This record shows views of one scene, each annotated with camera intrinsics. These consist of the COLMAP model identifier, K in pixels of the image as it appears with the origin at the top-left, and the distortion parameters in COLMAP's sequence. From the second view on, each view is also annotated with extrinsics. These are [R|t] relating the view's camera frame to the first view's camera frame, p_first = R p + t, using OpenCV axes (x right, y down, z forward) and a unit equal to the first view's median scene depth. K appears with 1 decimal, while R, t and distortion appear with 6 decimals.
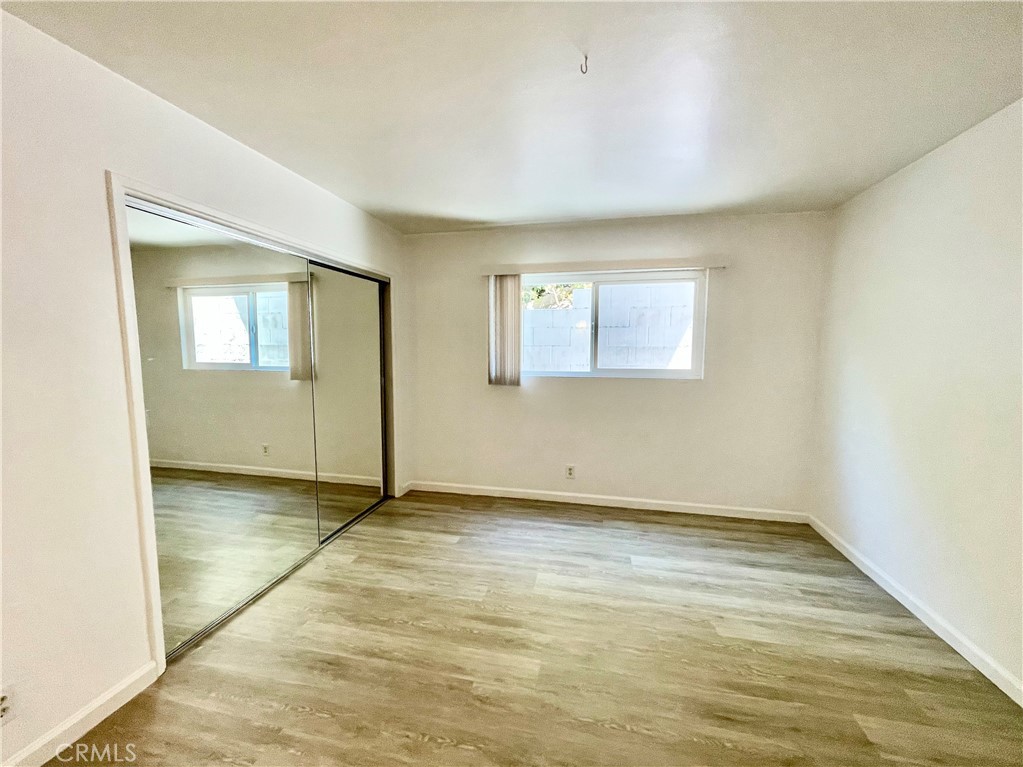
lens RADIAL K [[408.8, 0, 511.0], [0, 408.8, 382.7], [0, 0, 1]] dist [0.011229, -0.000045]
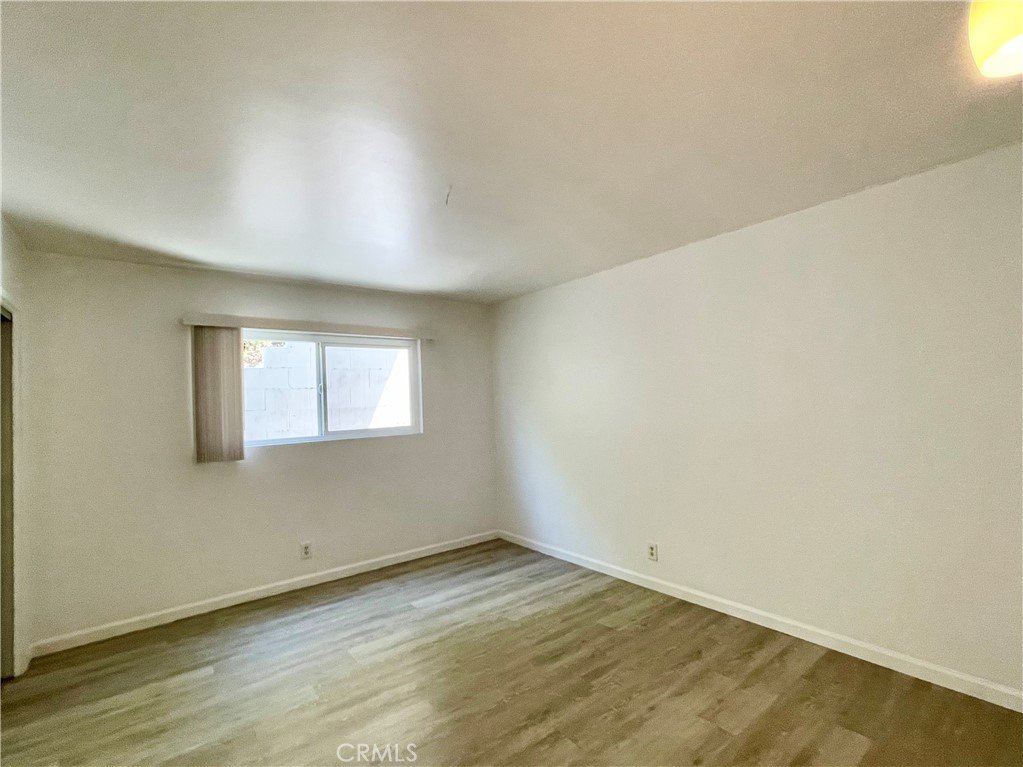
lens RADIAL K [[440.6, 0, 514.8], [0, 440.6, 388.6], [0, 0, 1]] dist [0.017731, 0.000110]
pose [[0.663527, -0.005815, 0.748130, -0.335201], [0.103795, 0.991015, -0.084354, -0.002379], [-0.740917, 0.133624, 0.658169, -0.022808]]
